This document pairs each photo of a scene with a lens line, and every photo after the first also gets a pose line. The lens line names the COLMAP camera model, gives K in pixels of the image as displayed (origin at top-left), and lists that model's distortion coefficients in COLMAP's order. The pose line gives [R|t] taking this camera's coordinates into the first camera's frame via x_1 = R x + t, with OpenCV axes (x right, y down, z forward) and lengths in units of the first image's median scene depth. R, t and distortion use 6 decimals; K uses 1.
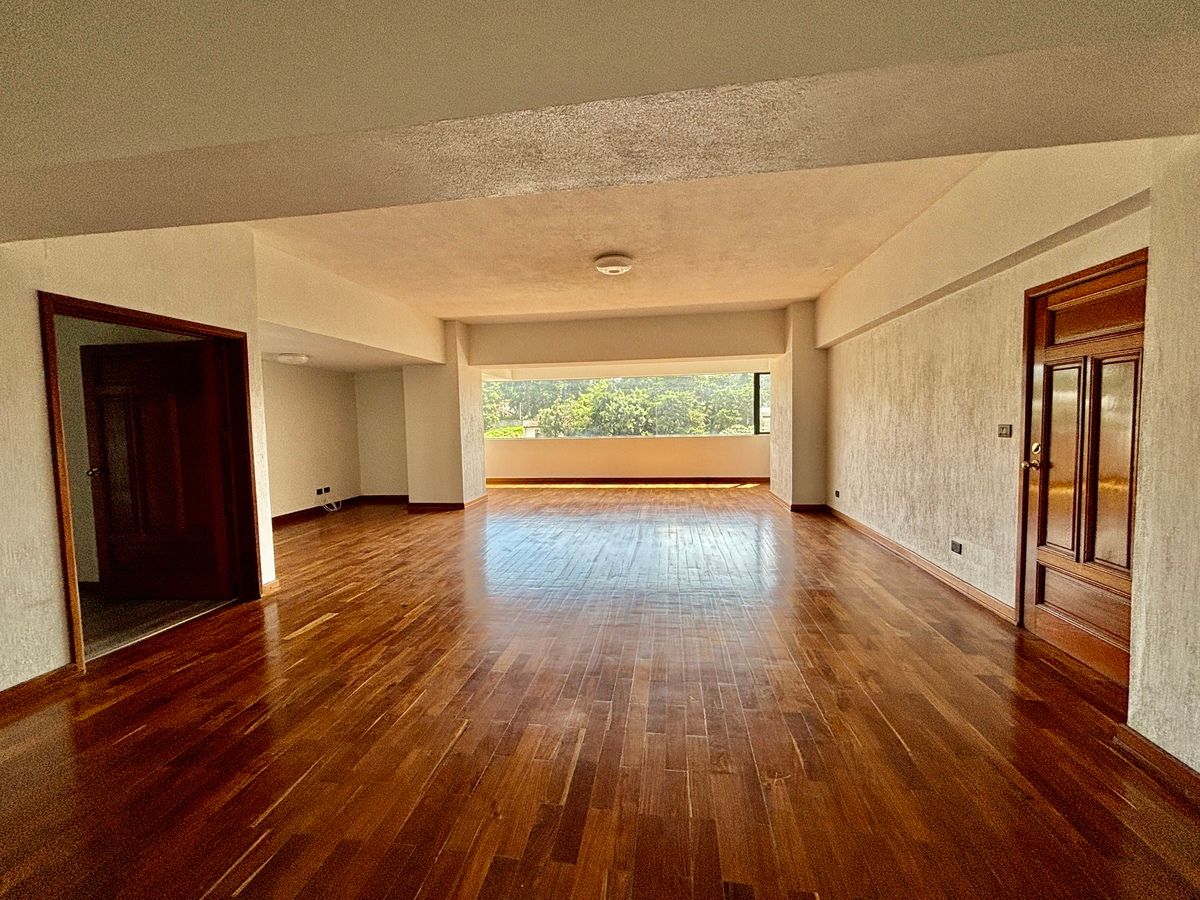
lens RADIAL K [[486.1, 0, 593.2], [0, 486.1, 451.3], [0, 0, 1]] dist [-0.003698, 0.002192]
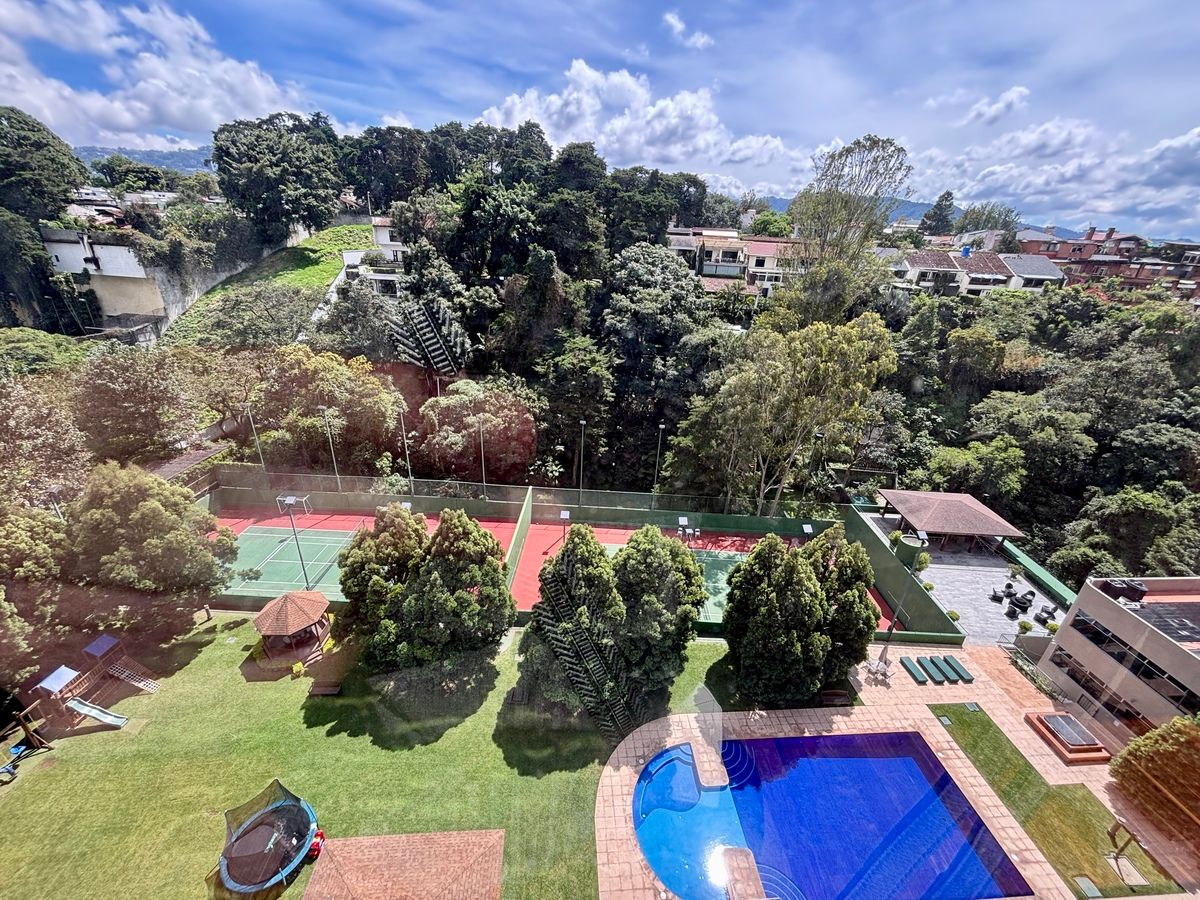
lens RADIAL K [[486.1, 0, 598.4], [0, 486.1, 451.7], [0, 0, 1]] dist [-0.003698, 0.002192]
pose [[0.969440, -0.036190, 0.242643, 0.005024], [-0.053096, 0.934665, 0.351542, -0.006049], [-0.239513, -0.353683, 0.904180, 0.120362]]
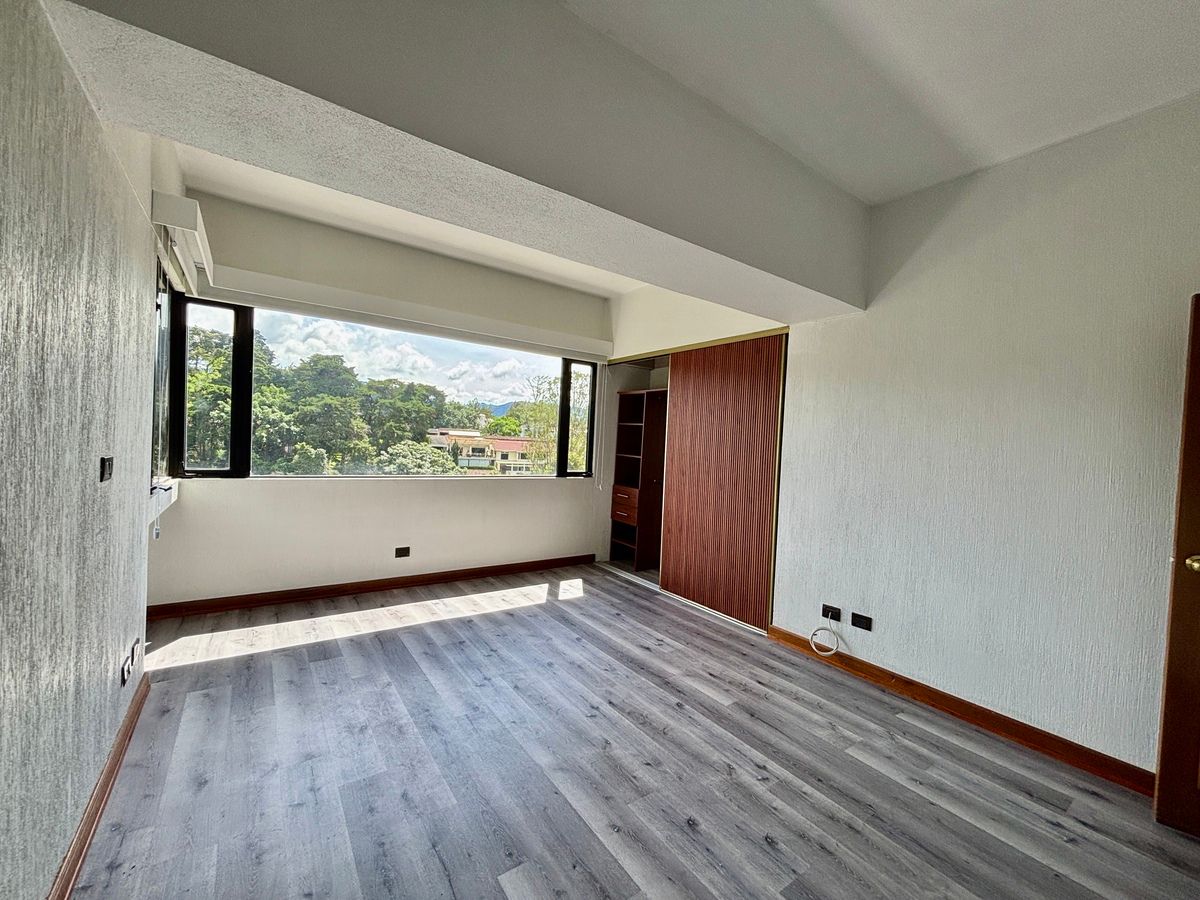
lens RADIAL K [[486.1, 0, 598.8], [0, 486.1, 459.0], [0, 0, 1]] dist [-0.003698, 0.002192]
pose [[0.715039, 0.034434, 0.698236, -0.076024], [-0.020034, 0.999385, -0.028769, -0.000349], [-0.698797, 0.006582, 0.715289, 0.081704]]
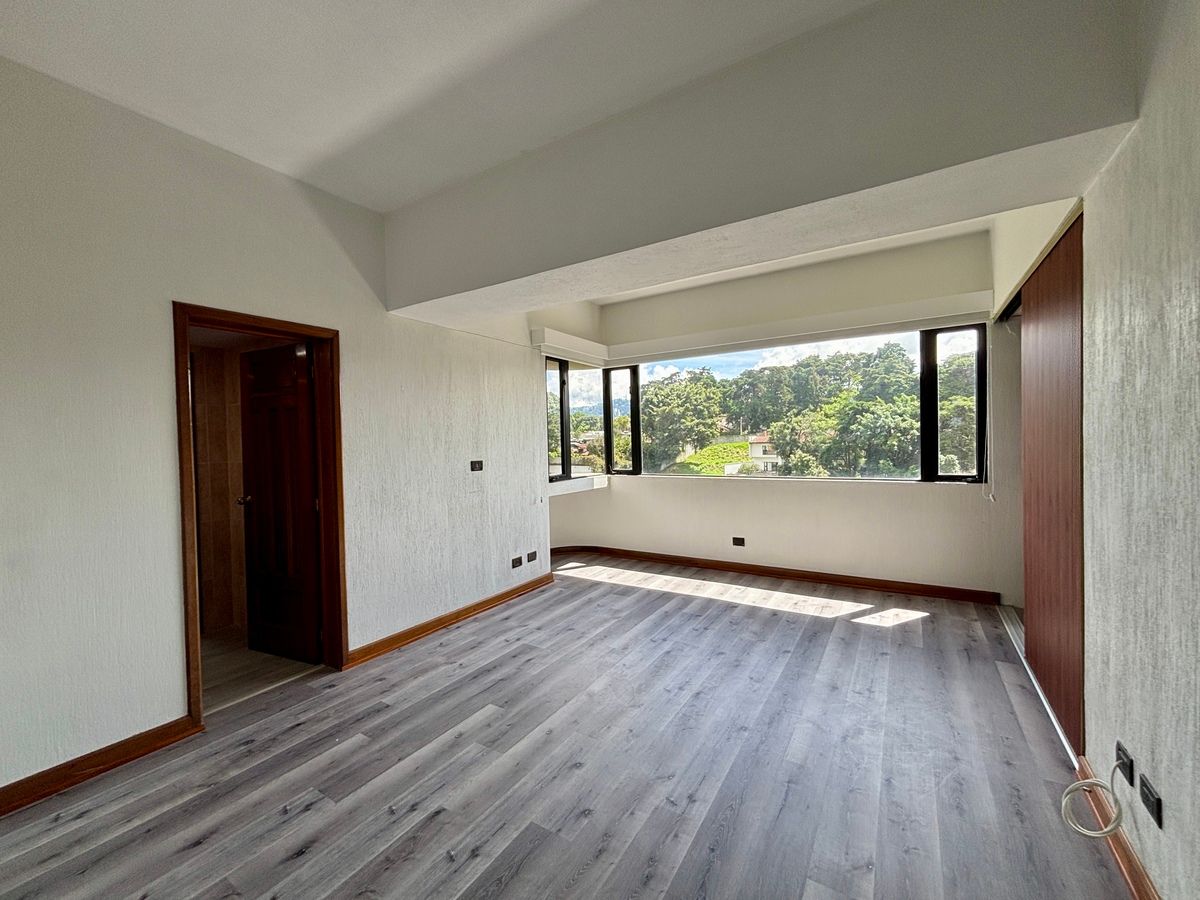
lens RADIAL K [[486.1, 0, 594.8], [0, 486.1, 459.3], [0, 0, 1]] dist [-0.003698, 0.002192]
pose [[0.913275, 0.019059, -0.406897, -0.046999], [-0.026517, 0.999568, -0.012696, -0.000435], [0.406479, 0.022385, 0.913386, 0.071398]]
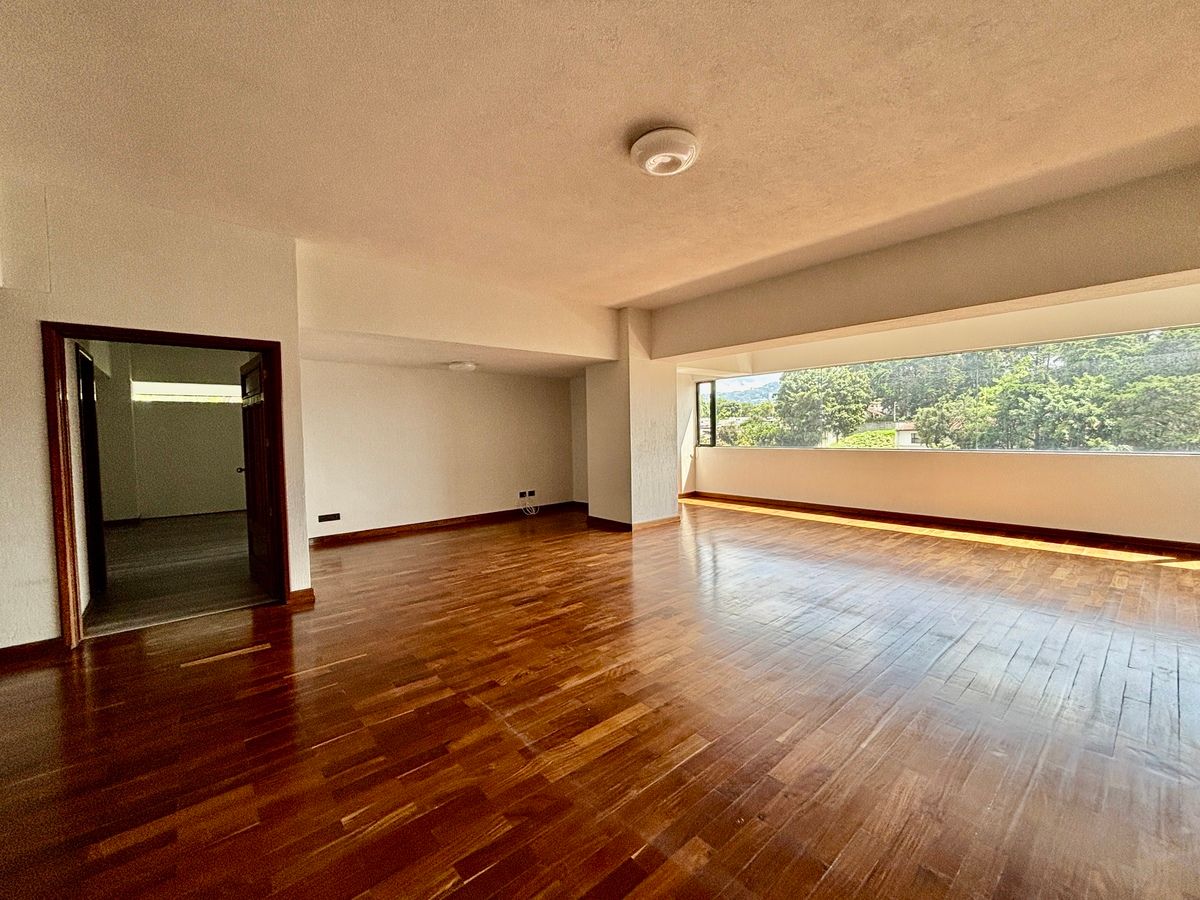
lens RADIAL K [[486.1, 0, 597.5], [0, 486.1, 453.6], [0, 0, 1]] dist [-0.003698, 0.002192]
pose [[0.759131, 0.037366, -0.649865, 0.018096], [-0.037343, 0.999207, 0.013831, -0.001959], [0.649866, 0.013768, 0.759924, 0.026209]]
